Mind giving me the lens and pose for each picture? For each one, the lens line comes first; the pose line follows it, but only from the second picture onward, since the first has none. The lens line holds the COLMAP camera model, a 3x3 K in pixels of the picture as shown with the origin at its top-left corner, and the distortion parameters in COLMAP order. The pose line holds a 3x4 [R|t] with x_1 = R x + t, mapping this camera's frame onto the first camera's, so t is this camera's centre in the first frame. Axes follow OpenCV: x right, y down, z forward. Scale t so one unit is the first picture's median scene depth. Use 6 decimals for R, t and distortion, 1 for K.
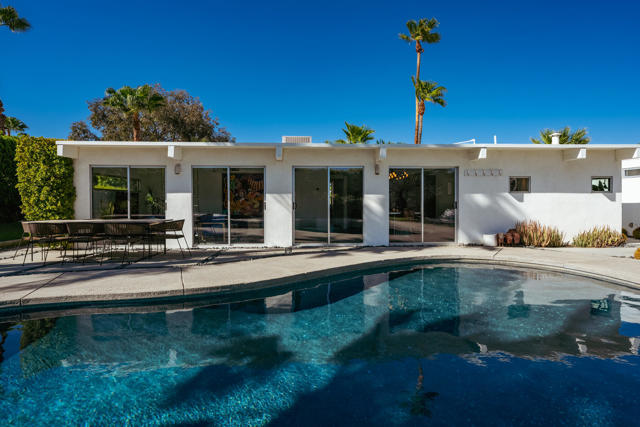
lens RADIAL K [[362.4, 0, 317.1], [0, 362.4, 206.0], [0, 0, 1]] dist [-0.001252, -0.000429]
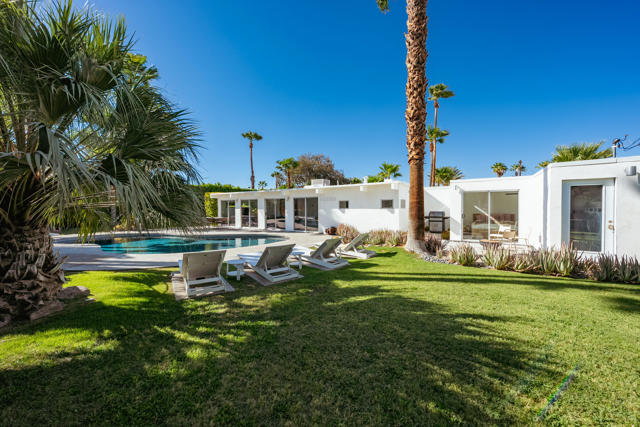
lens RADIAL K [[238.0, 0, 320.0], [0, 238.0, 213.5], [0, 0, 1]] dist [-0.000468, -0.000124]
pose [[0.788125, 0.013659, -0.615363, 1.335591], [-0.004122, 0.999848, 0.016915, -0.034428], [0.615501, -0.010795, 0.788062, -0.107558]]
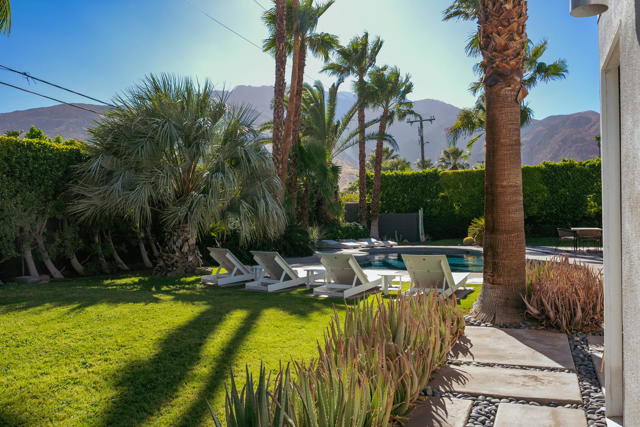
lens RADIAL K [[559.7, 0, 320.0], [0, 559.7, 213.5], [0, 0, 1]] dist [-0.006207, 0.001841]
pose [[-0.433380, -0.000583, -0.901211, 1.888888], [0.003360, 0.999992, -0.002263, -0.024552], [0.901205, -0.004008, -0.433374, 0.854457]]
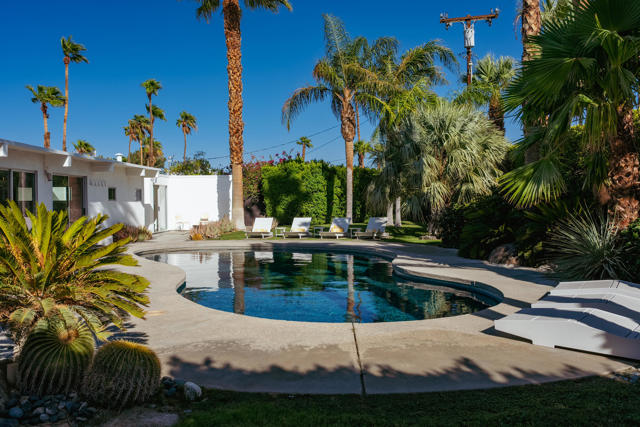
lens RADIAL K [[523.0, 0, 320.0], [0, 523.0, 213.5], [0, 0, 1]] dist [-0.002152, 0.000761]
pose [[0.064522, -0.016648, 0.997777, -1.206516], [0.015548, 0.999756, 0.015676, -0.010026], [-0.997795, 0.014502, 0.064765, 0.207488]]
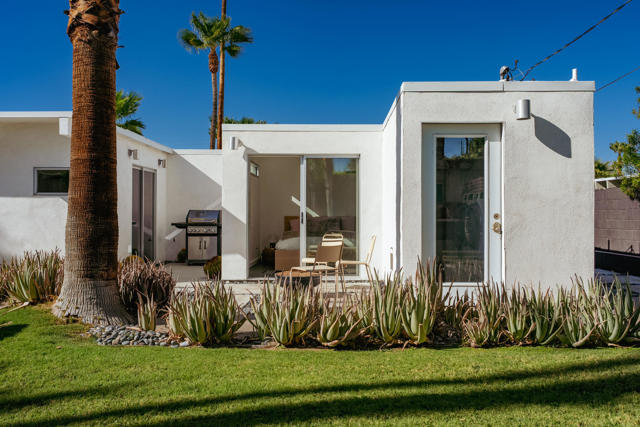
lens RADIAL K [[606.3, 0, 320.0], [0, 606.3, 213.5], [0, 0, 1]] dist [0.003941, 0.000991]
pose [[0.997563, 0.008255, -0.069284, 1.382151], [-0.008805, 0.999932, -0.007626, -0.005209], [0.069216, 0.008218, 0.997568, 0.071425]]
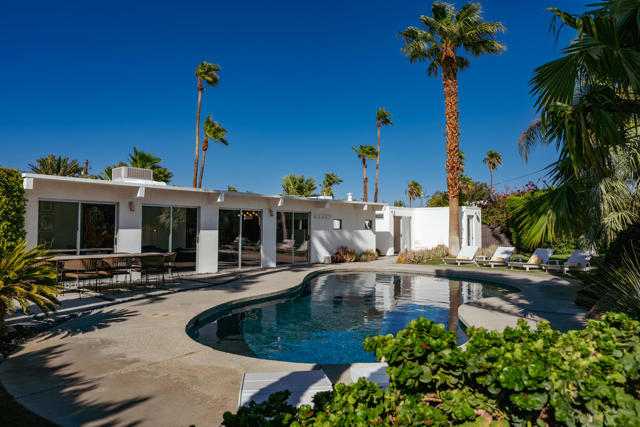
lens RADIAL K [[428.1, 0, 320.0], [0, 428.1, 213.5], [0, 0, 1]] dist [-0.000460, 0.001756]
pose [[0.704042, 0.030680, 0.709495, -0.893619], [0.001798, 0.998986, -0.044983, -0.021982], [-0.710156, 0.032946, 0.703273, -0.296446]]
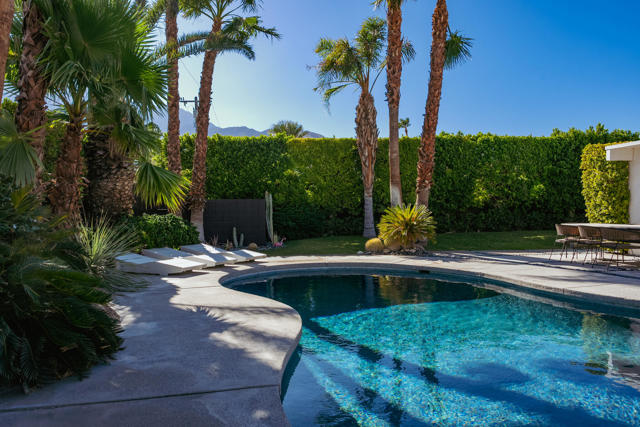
lens RADIAL K [[463.2, 0, 320.0], [0, 463.2, 213.5], [0, 0, 1]] dist [-0.001996, 0.000251]
pose [[0.064860, 0.014455, -0.997790, 0.498329], [-0.000731, 0.999896, 0.014437, -0.007470], [0.997894, -0.000207, 0.064864, 0.098288]]
